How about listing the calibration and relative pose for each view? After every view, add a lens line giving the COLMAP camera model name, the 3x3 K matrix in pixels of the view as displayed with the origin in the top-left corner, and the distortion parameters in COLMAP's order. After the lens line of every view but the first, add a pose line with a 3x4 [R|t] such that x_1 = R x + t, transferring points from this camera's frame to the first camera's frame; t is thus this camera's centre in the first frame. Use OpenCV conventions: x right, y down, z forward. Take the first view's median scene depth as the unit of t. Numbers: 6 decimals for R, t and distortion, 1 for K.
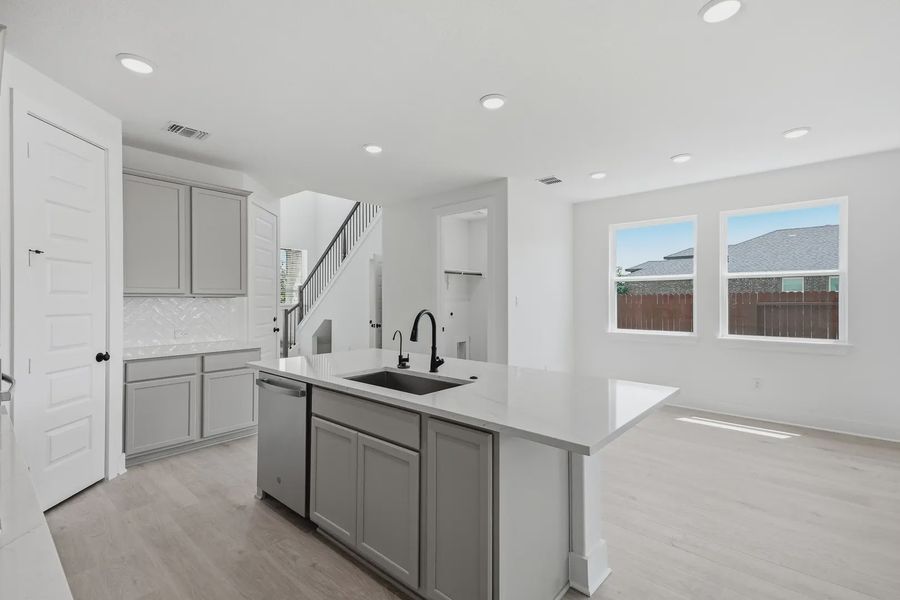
lens RADIAL K [[407.0, 0, 448.0], [0, 407.0, 297.8], [0, 0, 1]] dist [0.052667, -0.018668]
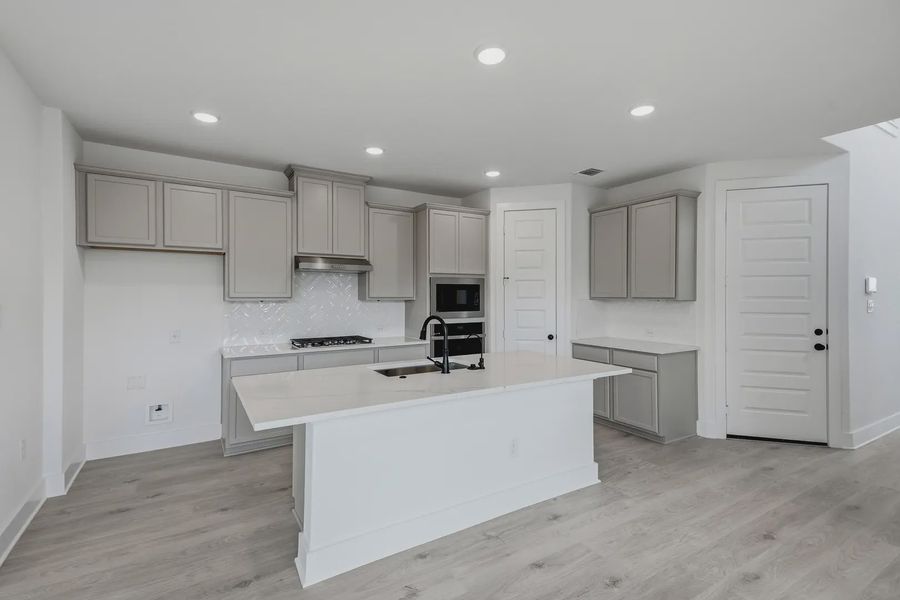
lens RADIAL K [[407.0, 0, 448.0], [0, 407.0, 297.8], [0, 0, 1]] dist [0.052667, -0.018668]
pose [[-0.300368, 0.005904, -0.953805, 0.806185], [0.004335, 0.999979, 0.004824, -0.021260], [0.953814, -0.002686, -0.300387, 1.084582]]
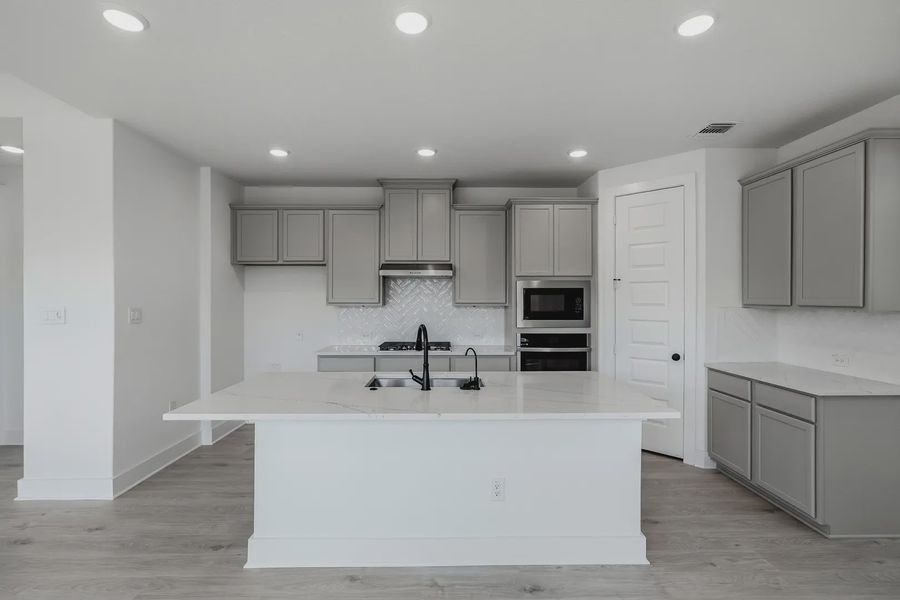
lens RADIAL K [[413.9, 0, 450.8], [0, 413.9, 302.3], [0, 0, 1]] dist [-0.005640, 0.000407]
pose [[-0.738737, 0.005318, -0.673972, 0.470886], [0.002947, 0.999985, 0.004660, -0.026615], [0.673987, 0.001457, -0.738742, 1.434537]]
